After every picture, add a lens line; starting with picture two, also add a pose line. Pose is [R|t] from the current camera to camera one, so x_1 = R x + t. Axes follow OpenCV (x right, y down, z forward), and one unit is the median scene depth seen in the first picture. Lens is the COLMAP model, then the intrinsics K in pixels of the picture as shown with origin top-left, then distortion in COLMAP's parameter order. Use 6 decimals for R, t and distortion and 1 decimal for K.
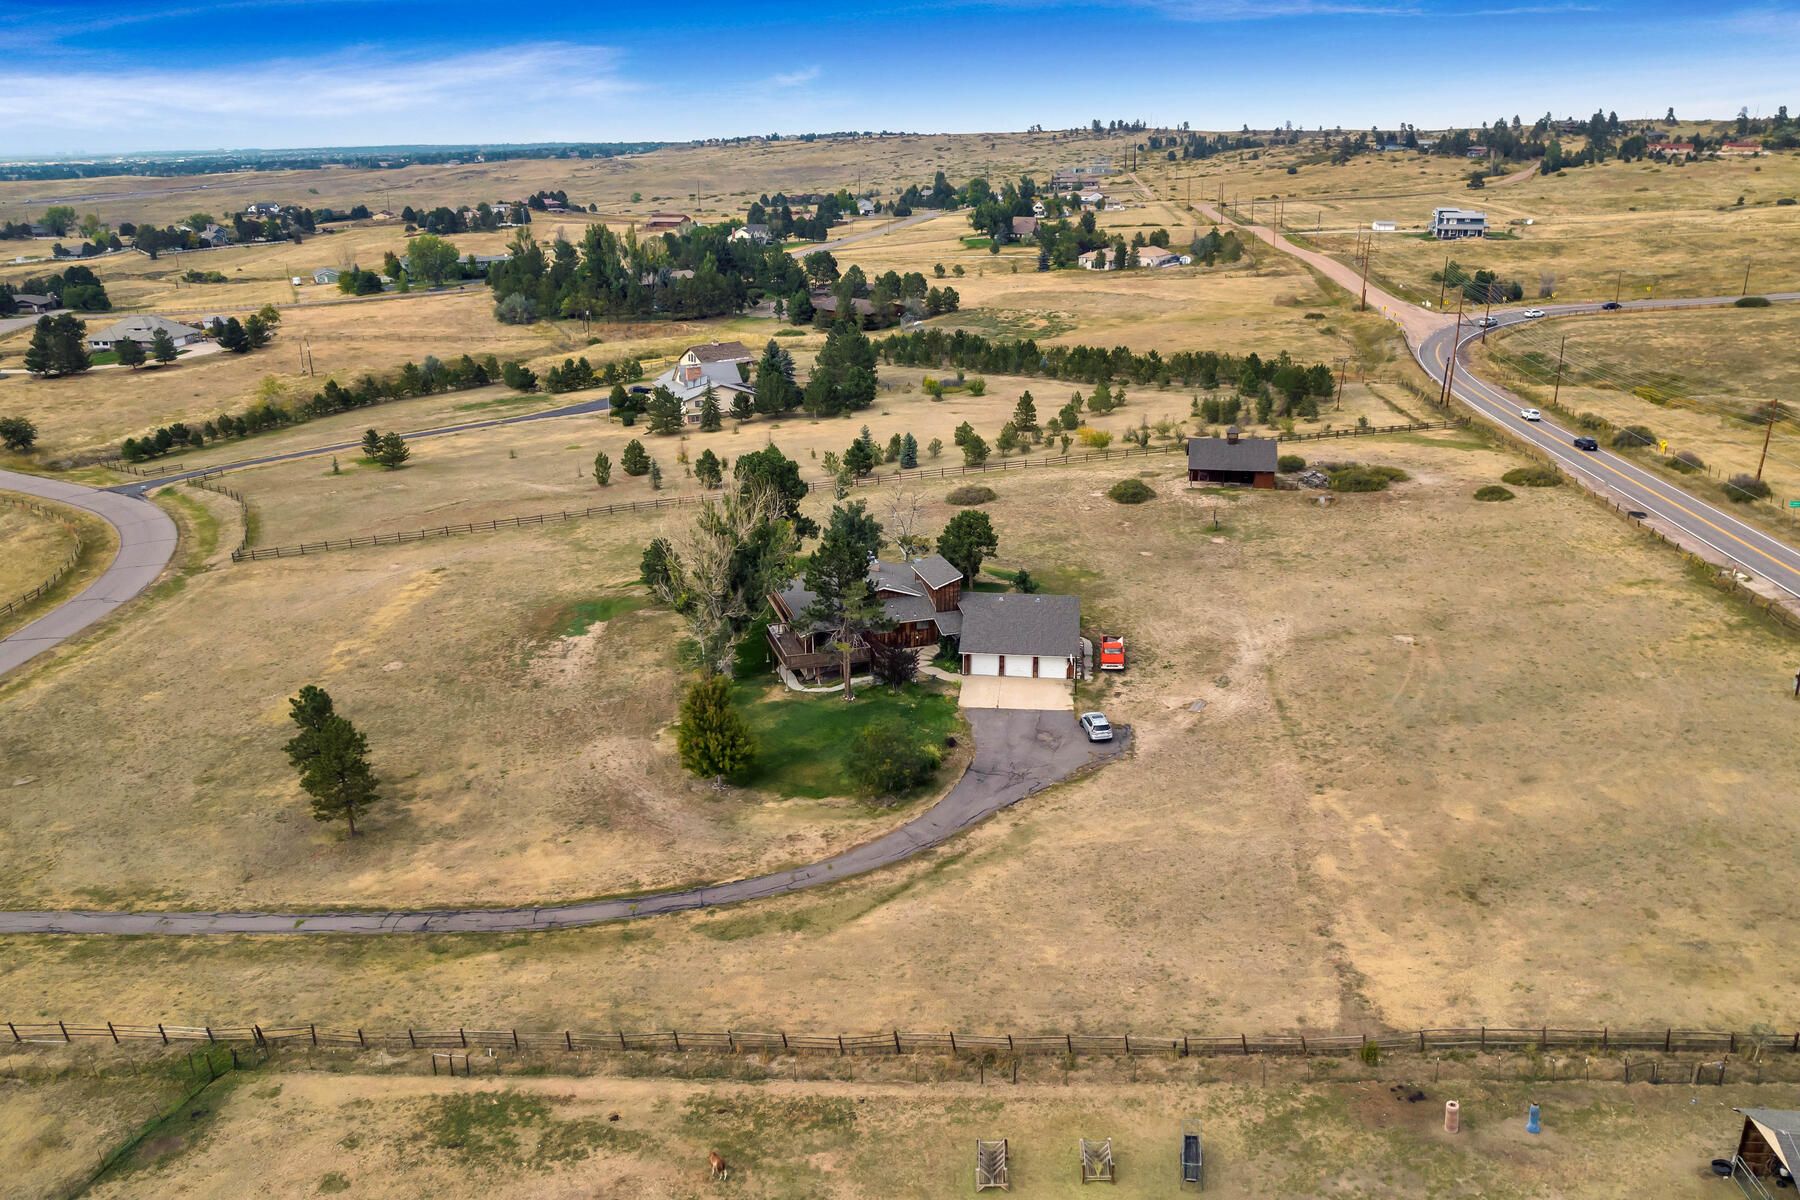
lens RADIAL K [[1371.9, 0, 901.9], [0, 1371.9, 594.7], [0, 0, 1]] dist [-0.059180, 0.036141]
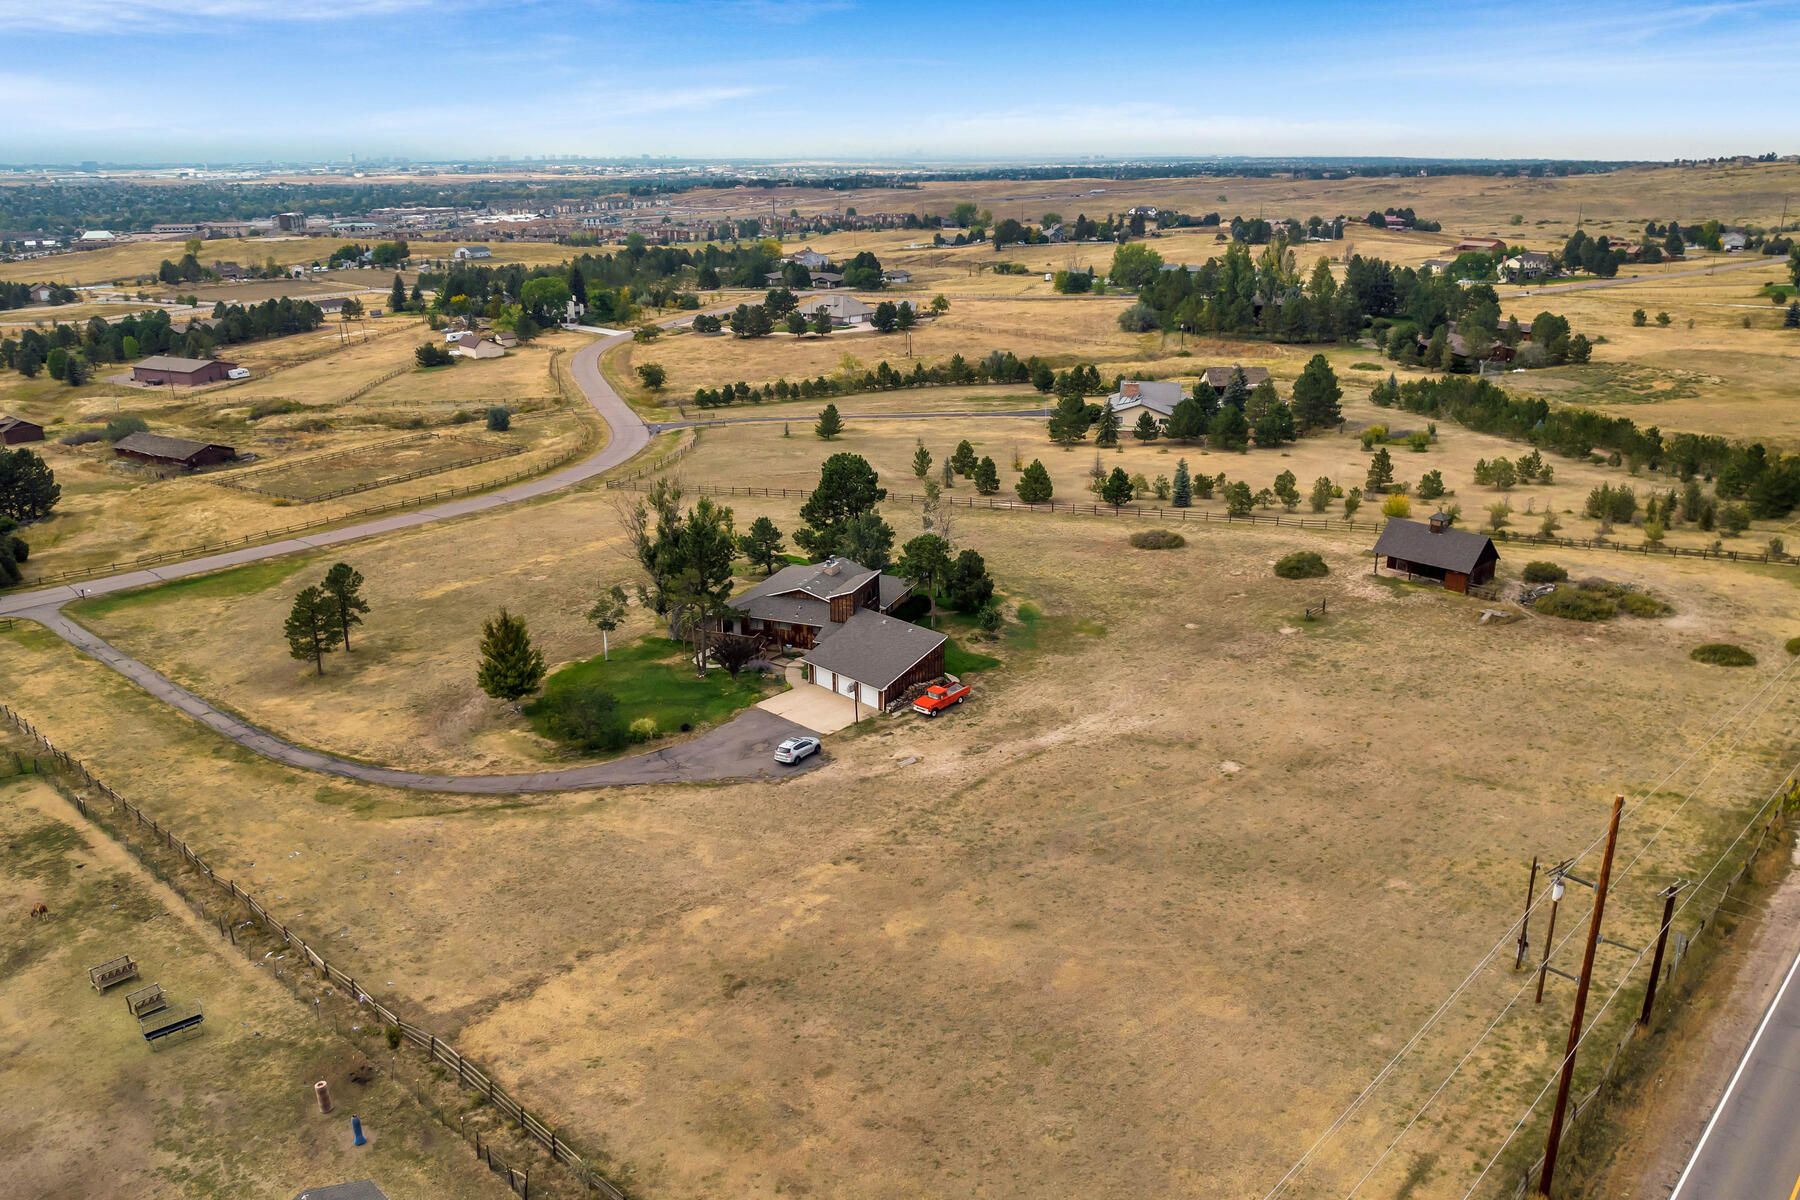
lens RADIAL K [[1371.9, 0, 900.1], [0, 1371.9, 604.1], [0, 0, 1]] dist [-0.059180, 0.036141]
pose [[0.783952, 0.200204, -0.587654, 0.493199], [-0.201268, 0.977411, 0.064488, -0.056651], [0.587291, 0.067720, 0.806538, 0.146096]]
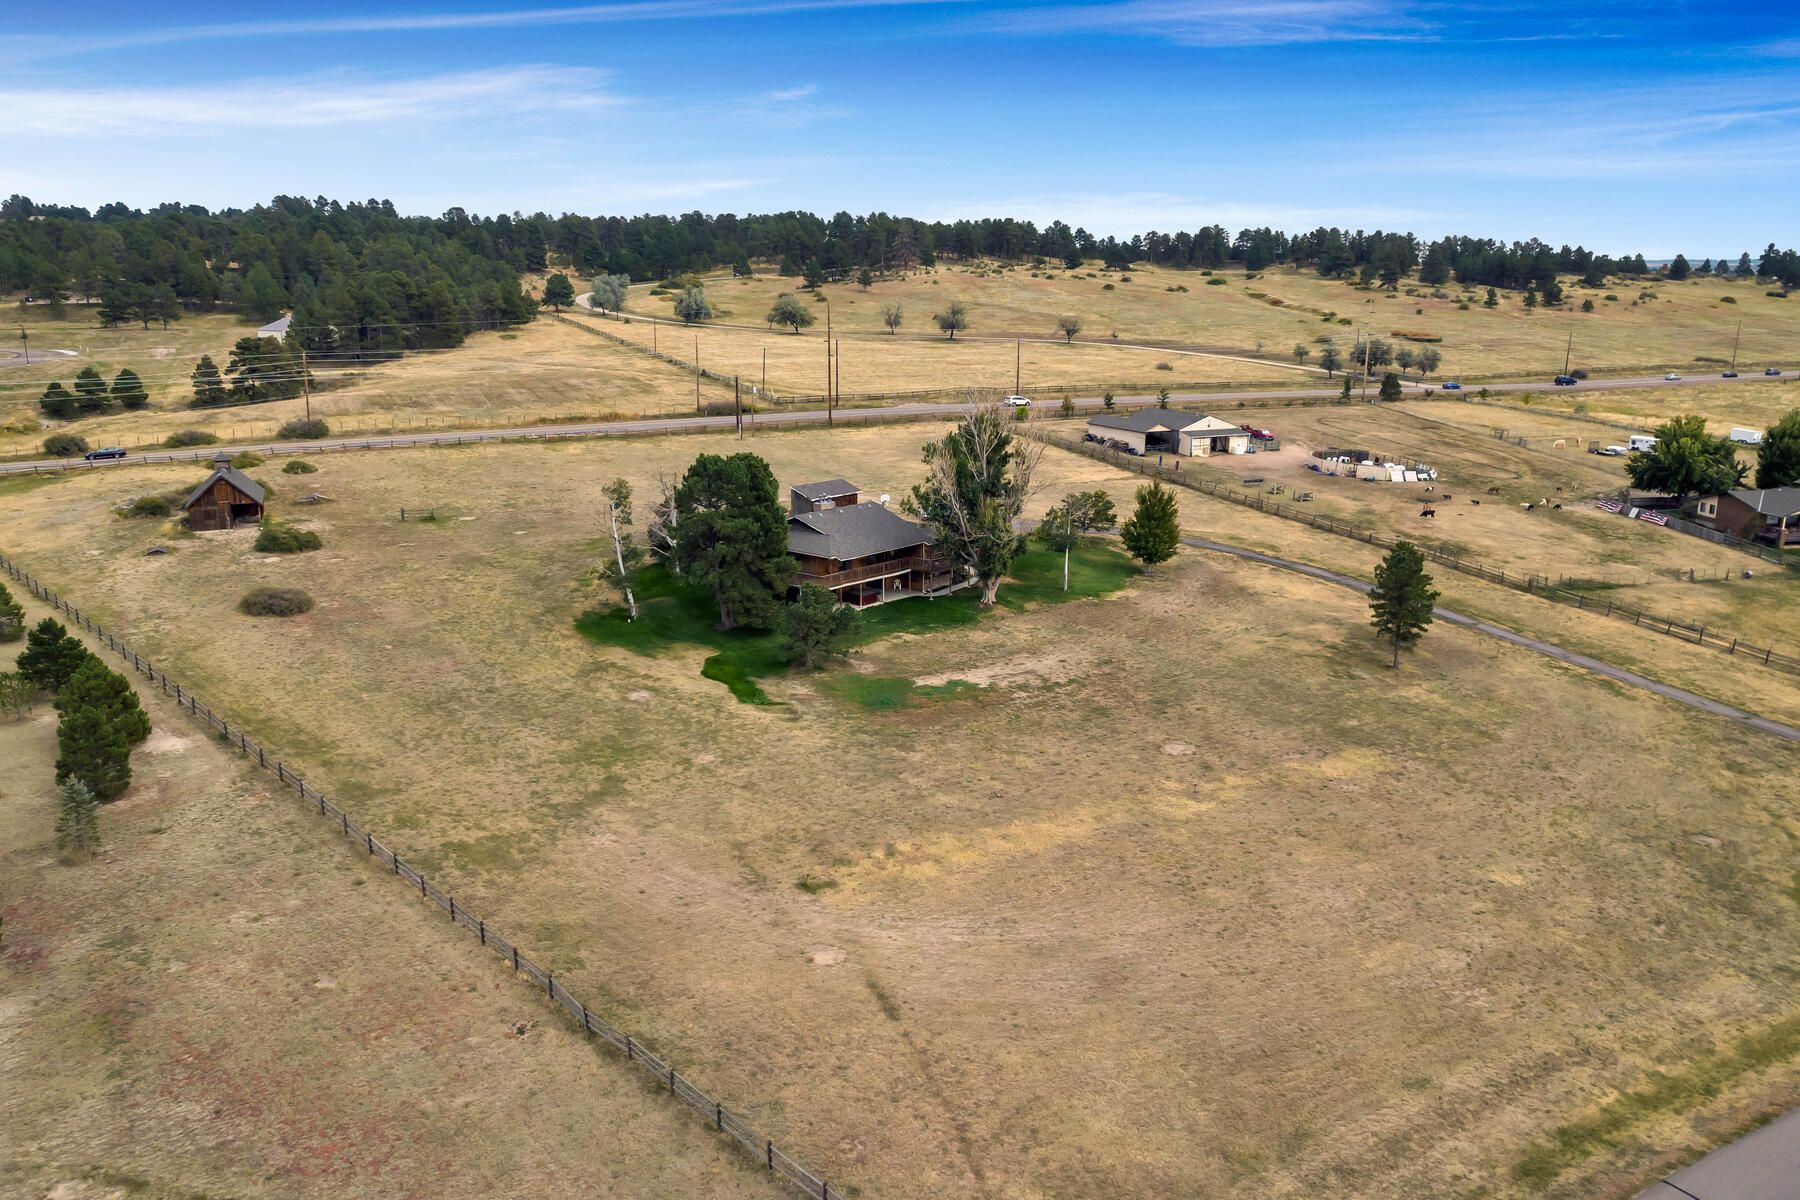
lens RADIAL K [[1371.9, 0, 911.7], [0, 1371.9, 594.4], [0, 0, 1]] dist [-0.059180, 0.036141]
pose [[-0.539918, -0.186896, 0.820706, -0.668657], [0.274884, 0.882426, 0.381789, -0.247929], [-0.795568, 0.431734, -0.425063, 1.073583]]
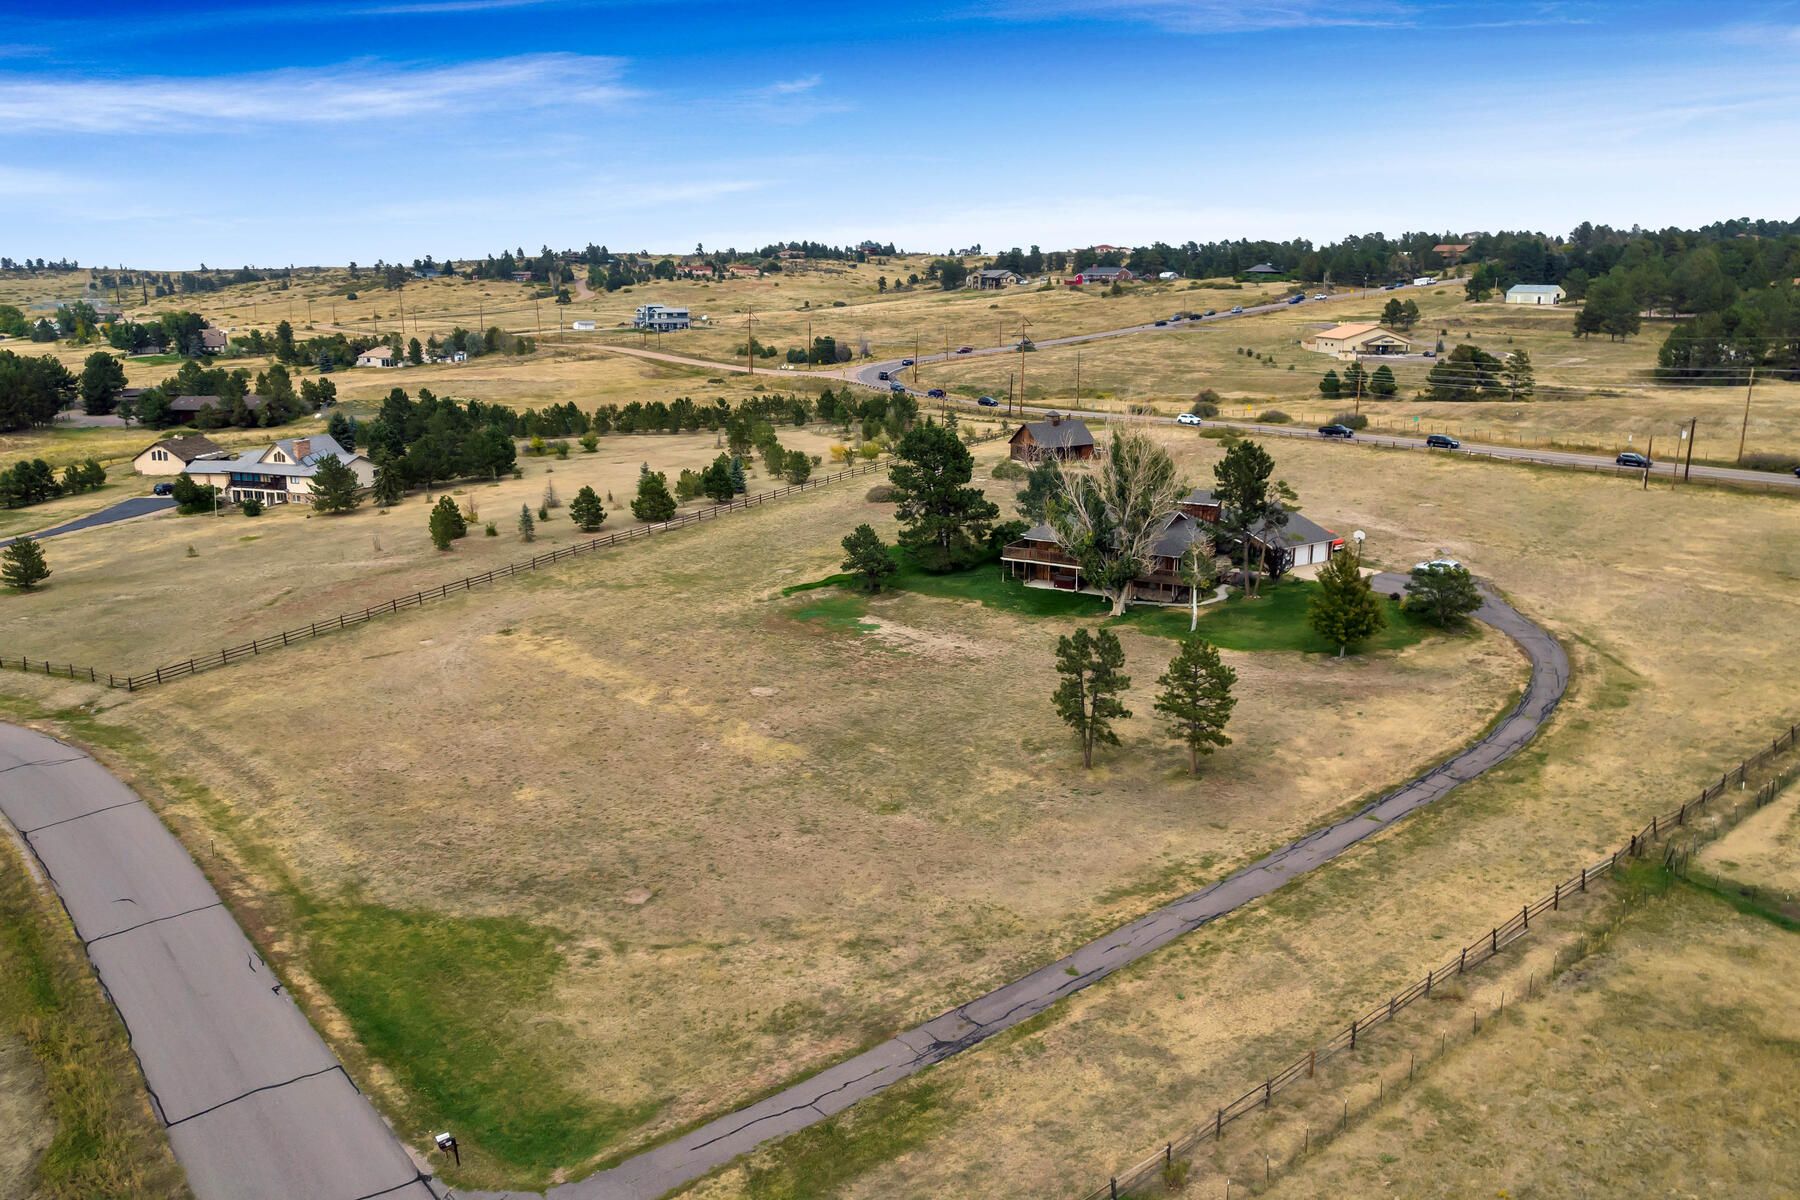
lens RADIAL K [[1371.9, 0, 900.6], [0, 1371.9, 599.1], [0, 0, 1]] dist [-0.059180, 0.036141]
pose [[0.715705, -0.147324, 0.682688, -0.673717], [0.216786, 0.976078, -0.016632, 0.023893], [-0.663906, 0.159901, 0.730521, 0.274464]]
